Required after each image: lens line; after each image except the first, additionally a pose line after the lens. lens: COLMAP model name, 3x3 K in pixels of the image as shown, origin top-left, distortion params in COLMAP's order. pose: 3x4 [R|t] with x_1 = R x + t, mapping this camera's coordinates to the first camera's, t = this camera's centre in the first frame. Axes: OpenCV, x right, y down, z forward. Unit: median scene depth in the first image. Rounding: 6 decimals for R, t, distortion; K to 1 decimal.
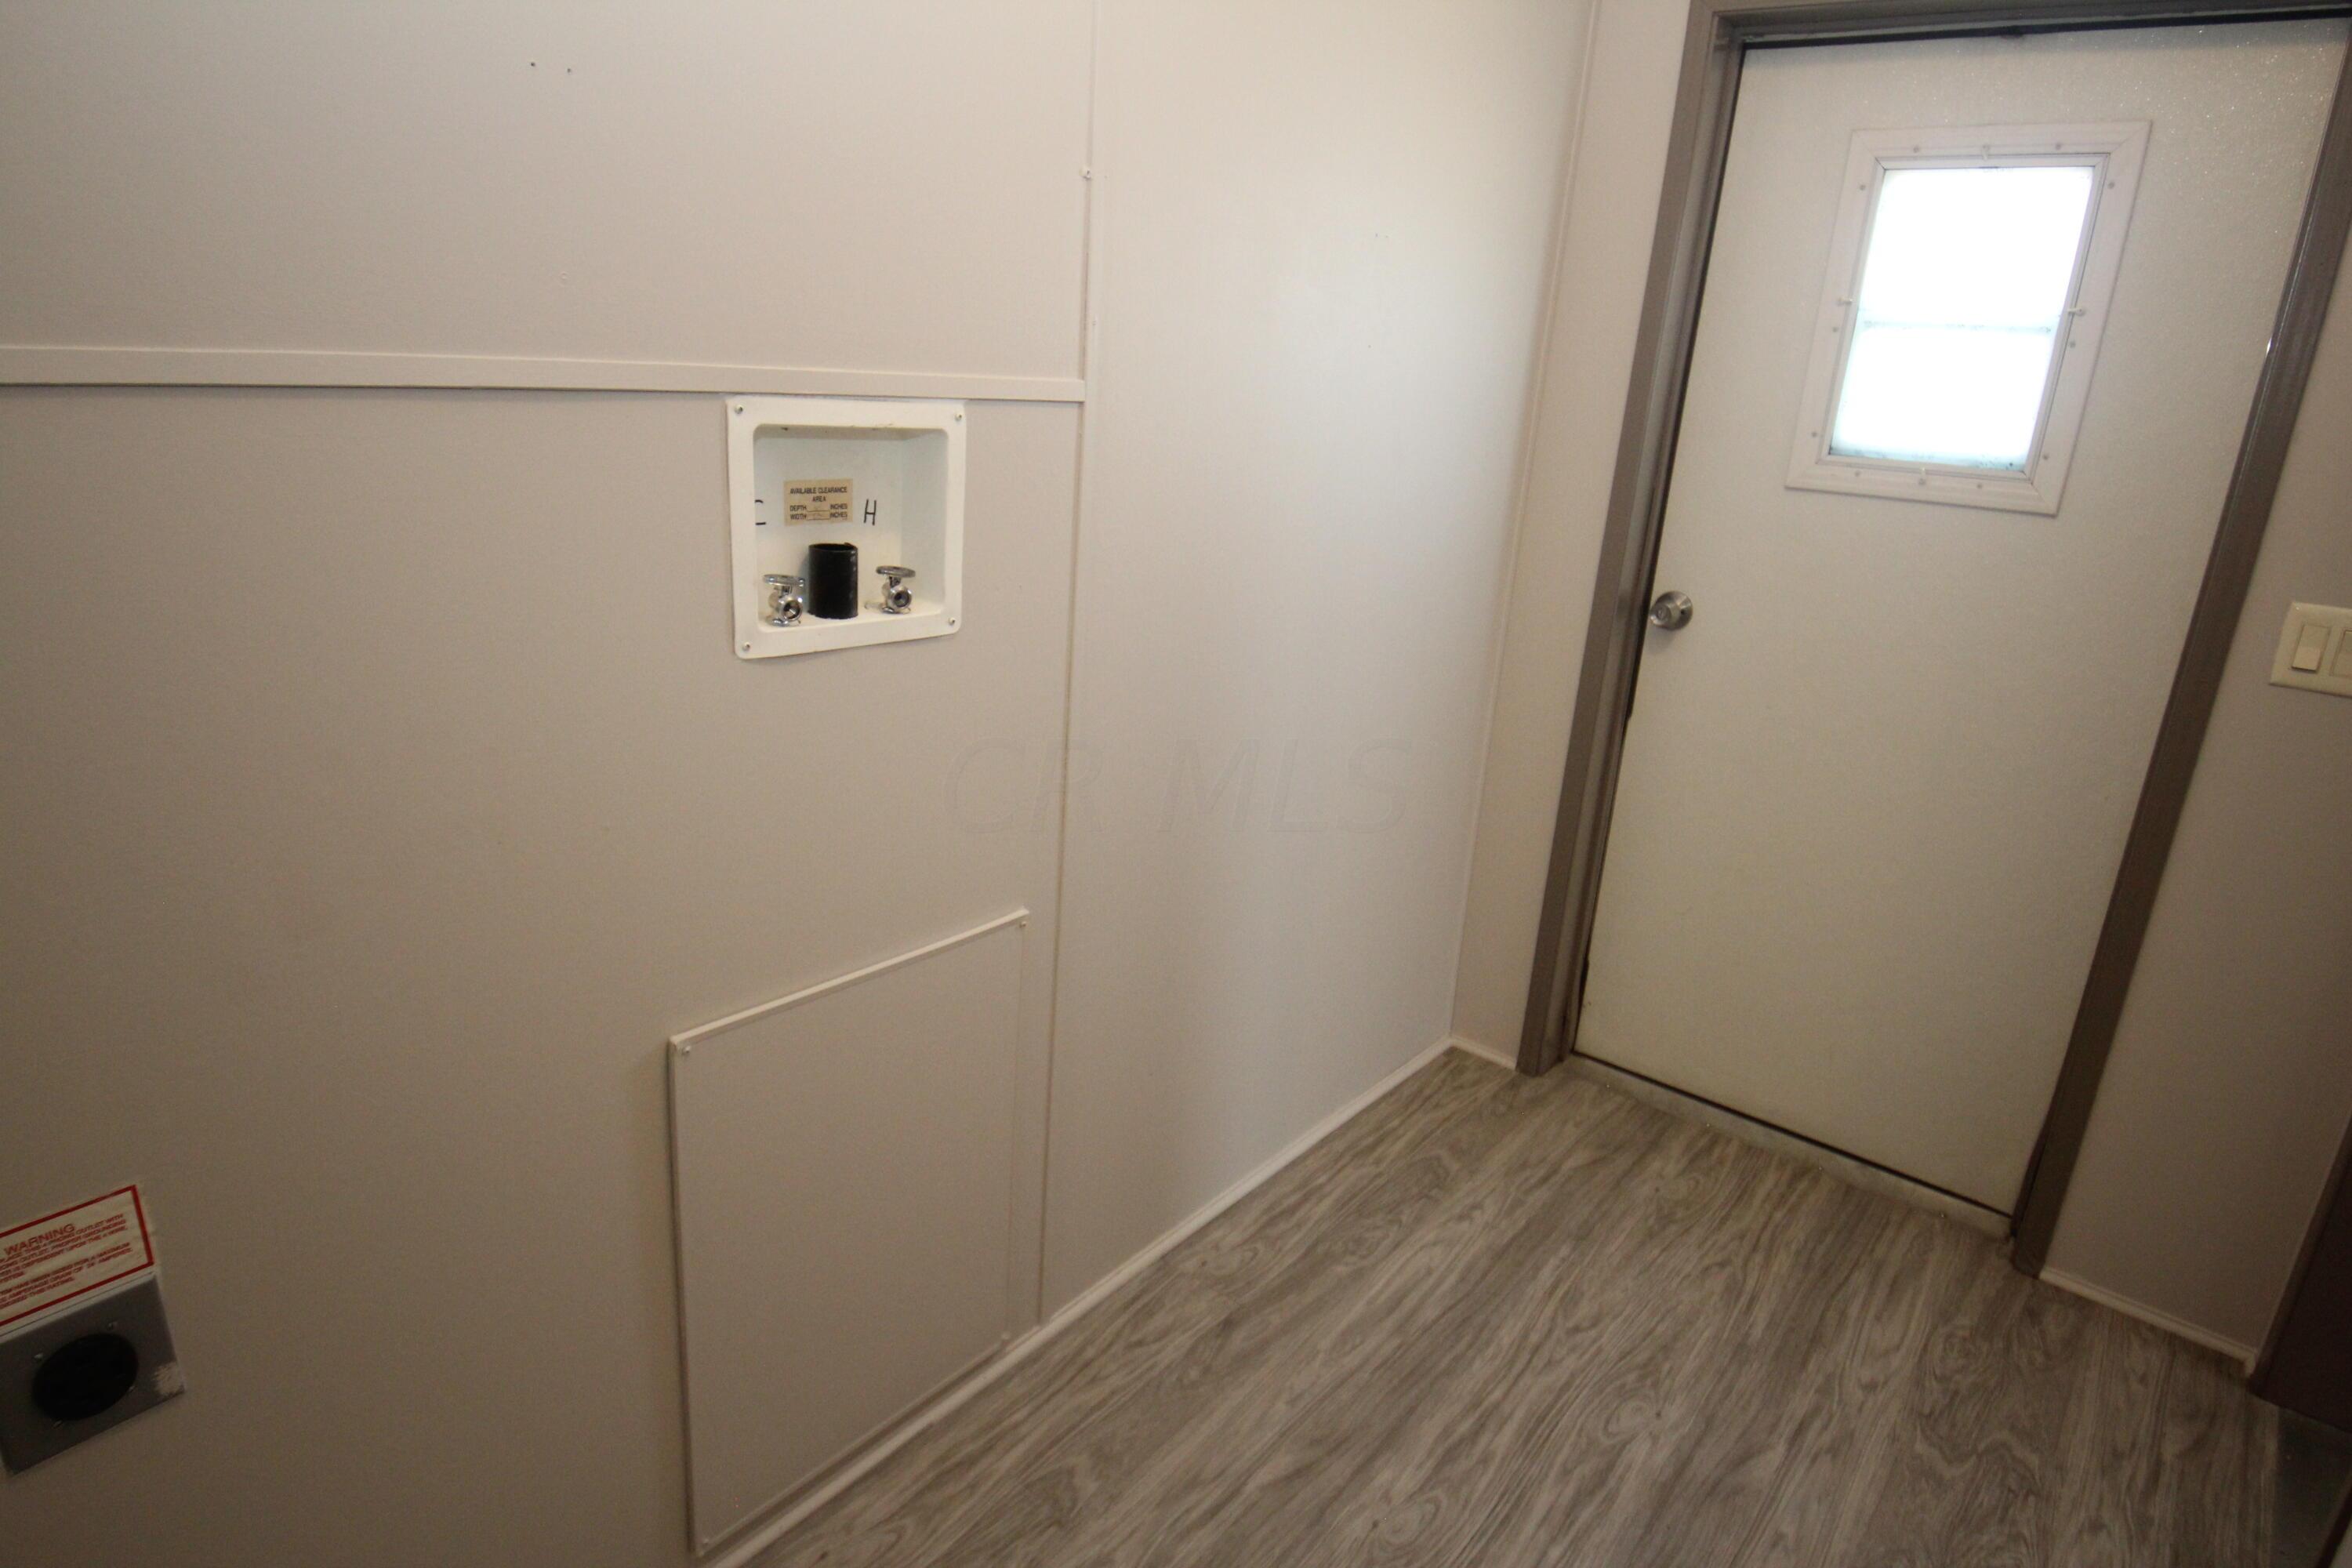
lens RADIAL K [[1344.4, 0, 1184.6], [0, 1344.4, 781.4], [0, 0, 1]] dist [0.041846, -0.066565]
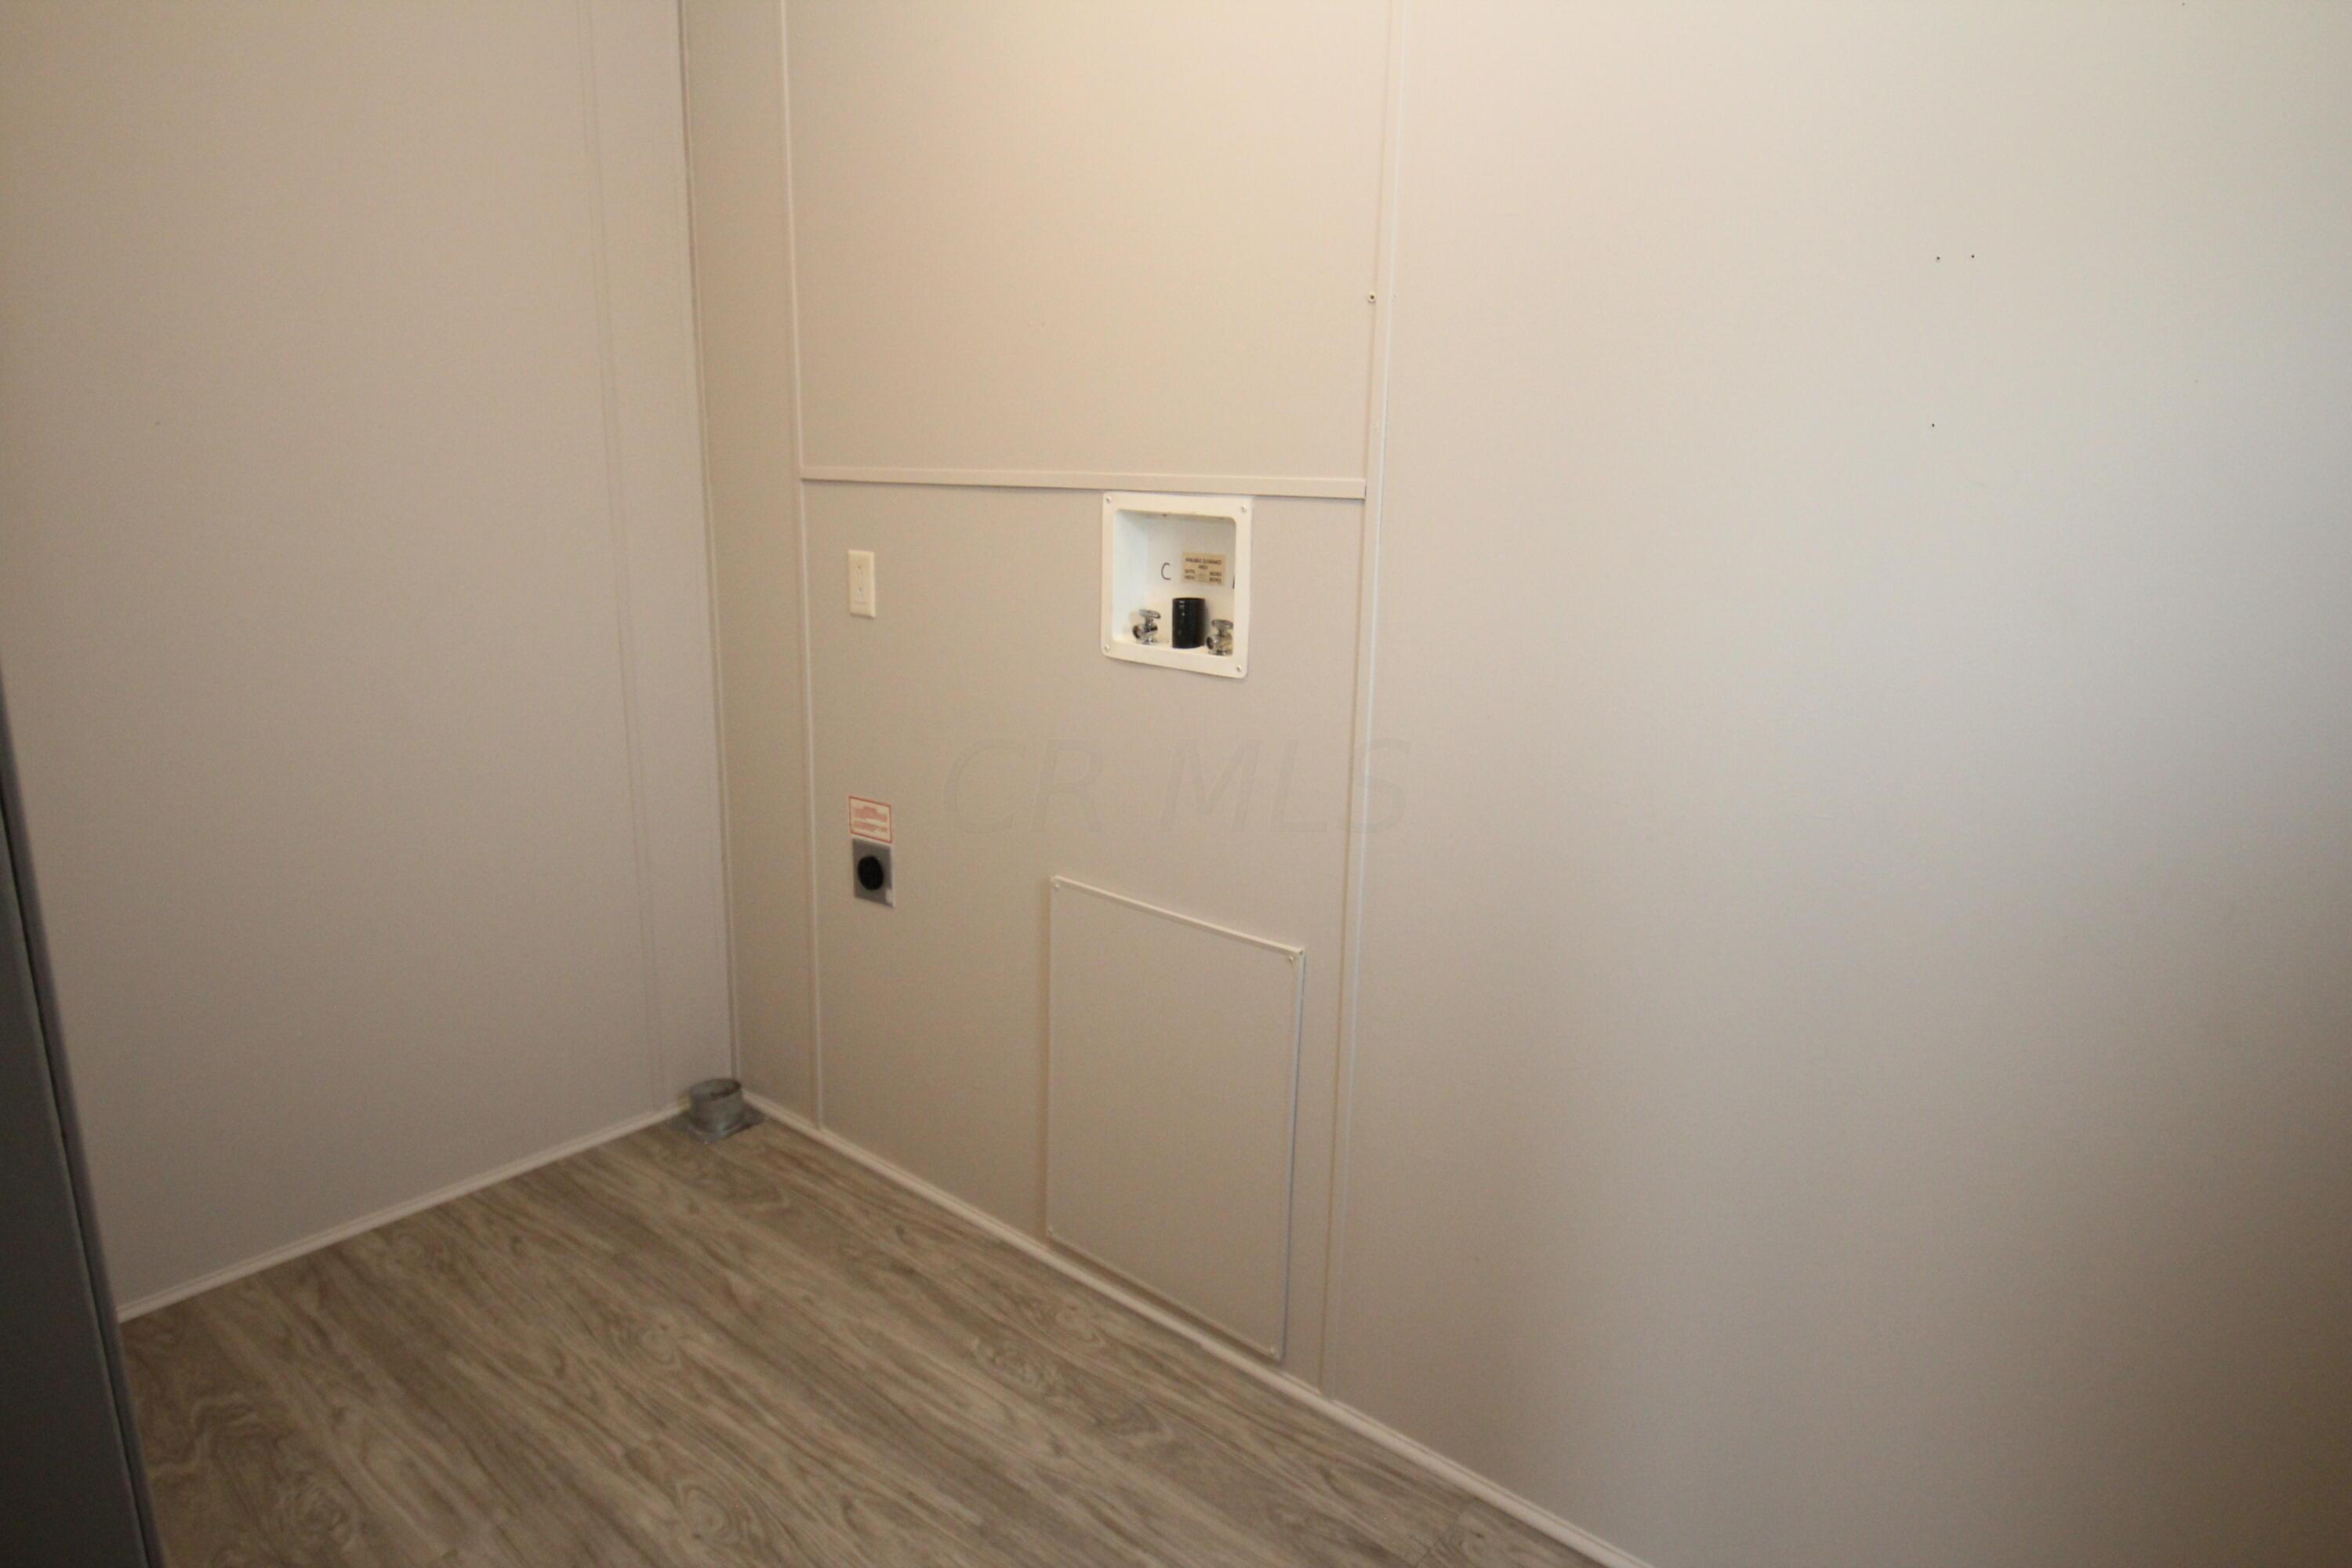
lens RADIAL K [[1344.4, 0, 1184.6], [0, 1344.4, 781.4], [0, 0, 1]] dist [0.041846, -0.066565]
pose [[-0.014437, 0.154940, -0.987818, 1.100036], [-0.331339, 0.931362, 0.150927, -0.194458], [0.943401, 0.329481, 0.037892, 0.943809]]
